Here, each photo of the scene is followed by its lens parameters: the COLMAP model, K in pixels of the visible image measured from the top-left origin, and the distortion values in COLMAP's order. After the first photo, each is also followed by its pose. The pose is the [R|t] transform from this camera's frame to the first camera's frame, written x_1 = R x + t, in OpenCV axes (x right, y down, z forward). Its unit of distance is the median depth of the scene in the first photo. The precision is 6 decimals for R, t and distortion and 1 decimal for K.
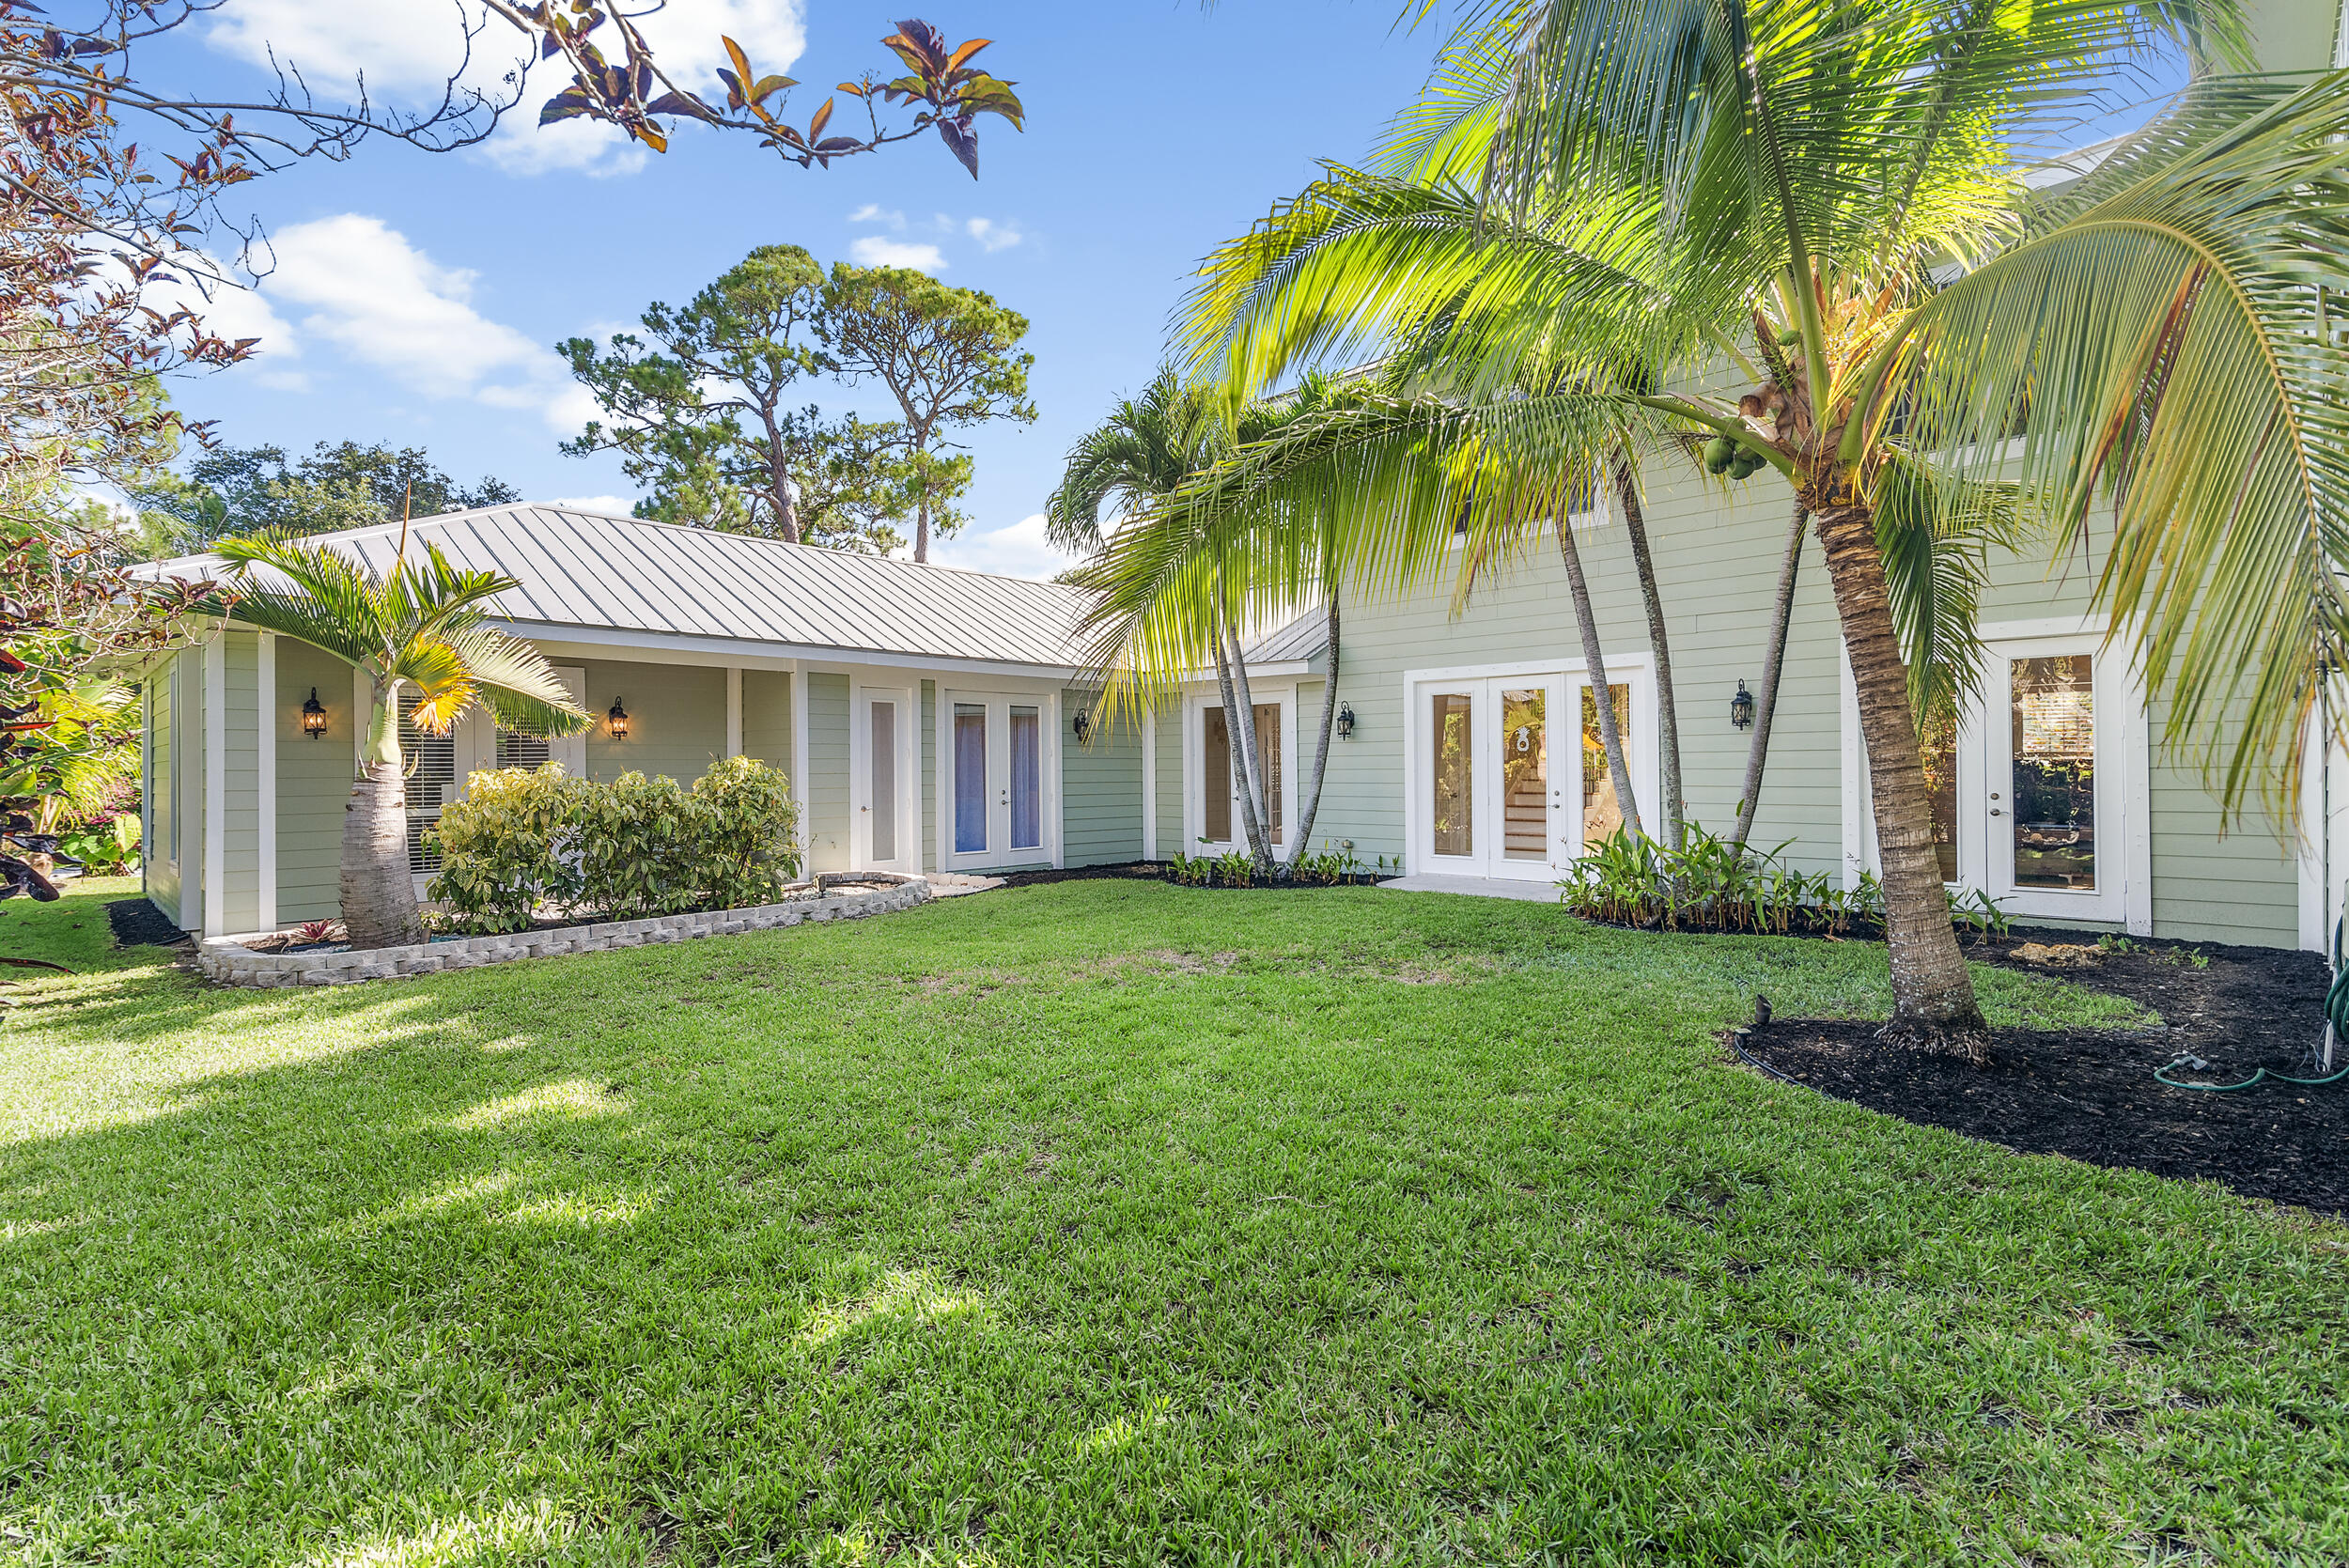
lens RADIAL K [[1122.8, 0, 1174.5], [0, 1122.8, 784.0], [0, 0, 1]] dist [0.015522, -0.001378]
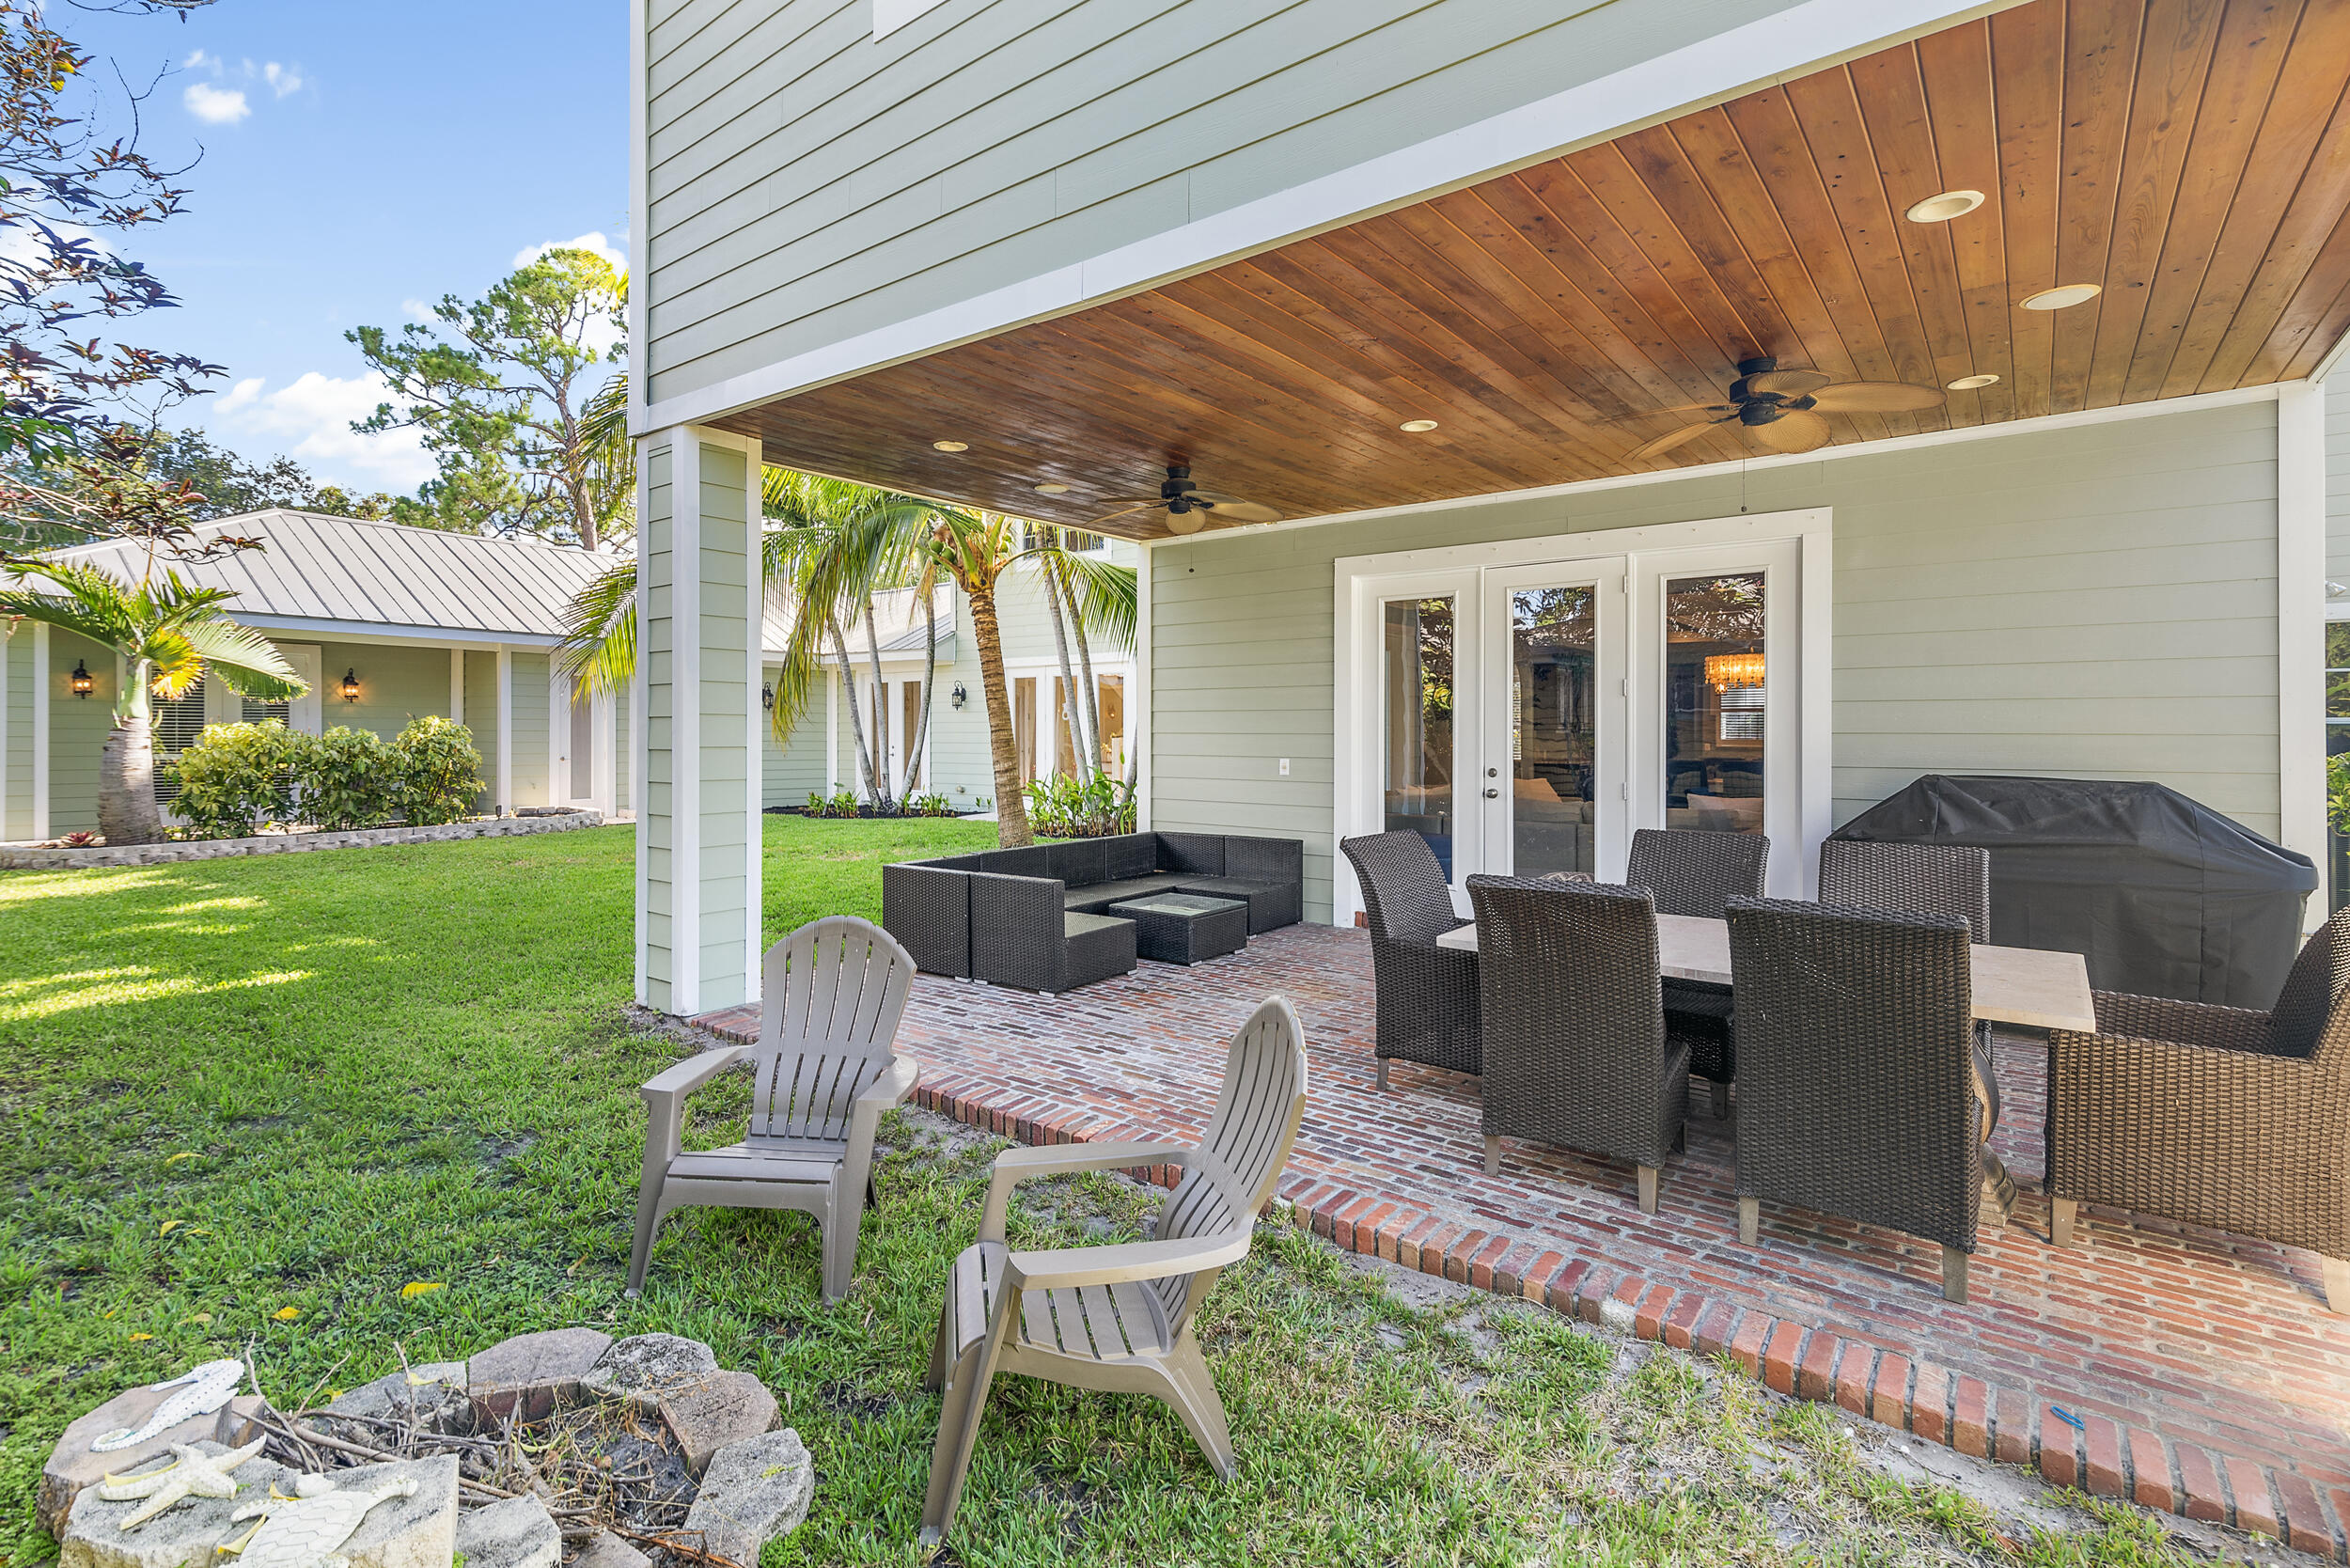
lens RADIAL K [[1097.3, 0, 1176.7], [0, 1097.3, 756.2], [0, 0, 1]] dist [0.011089, -0.000024]
pose [[0.992540, 0.007920, 0.121660, 0.344968], [-0.008498, 0.999955, 0.004231, 0.010105], [-0.121621, -0.005233, 0.992563, -0.431497]]
